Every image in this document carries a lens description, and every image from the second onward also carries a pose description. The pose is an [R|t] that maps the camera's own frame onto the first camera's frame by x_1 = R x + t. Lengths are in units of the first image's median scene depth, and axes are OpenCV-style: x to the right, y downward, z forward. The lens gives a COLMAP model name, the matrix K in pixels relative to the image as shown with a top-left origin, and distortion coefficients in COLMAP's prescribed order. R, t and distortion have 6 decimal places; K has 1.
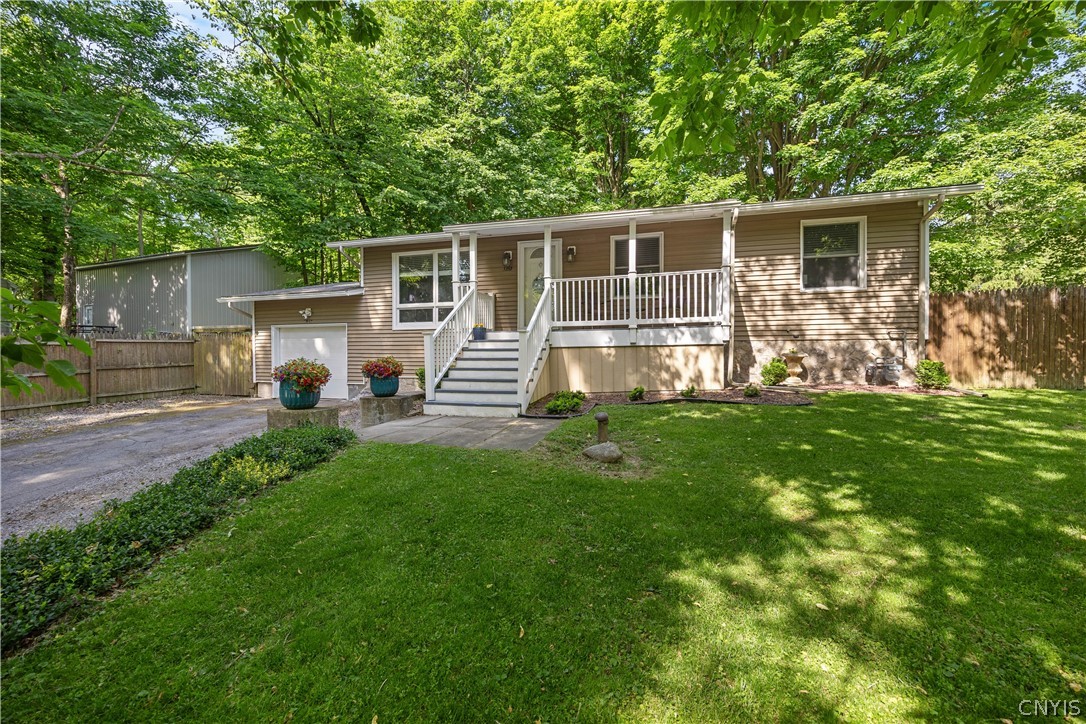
lens RADIAL K [[430.6, 0, 539.7], [0, 430.6, 351.3], [0, 0, 1]] dist [-0.000948, -0.000152]
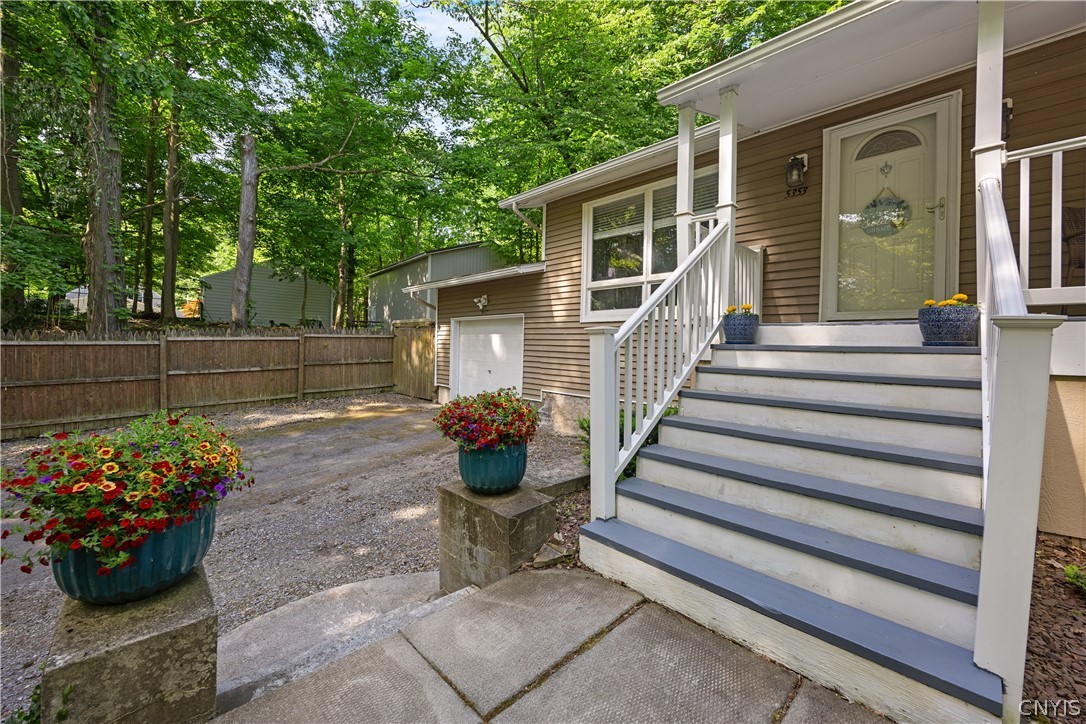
lens RADIAL K [[430.6, 0, 539.7], [0, 430.6, 351.3], [0, 0, 1]] dist [-0.000948, -0.000152]
pose [[0.872264, 0.024415, -0.488426, -0.078165], [-0.015781, 0.999638, 0.021787, -0.019343], [0.488781, -0.011296, 0.872333, 0.405207]]
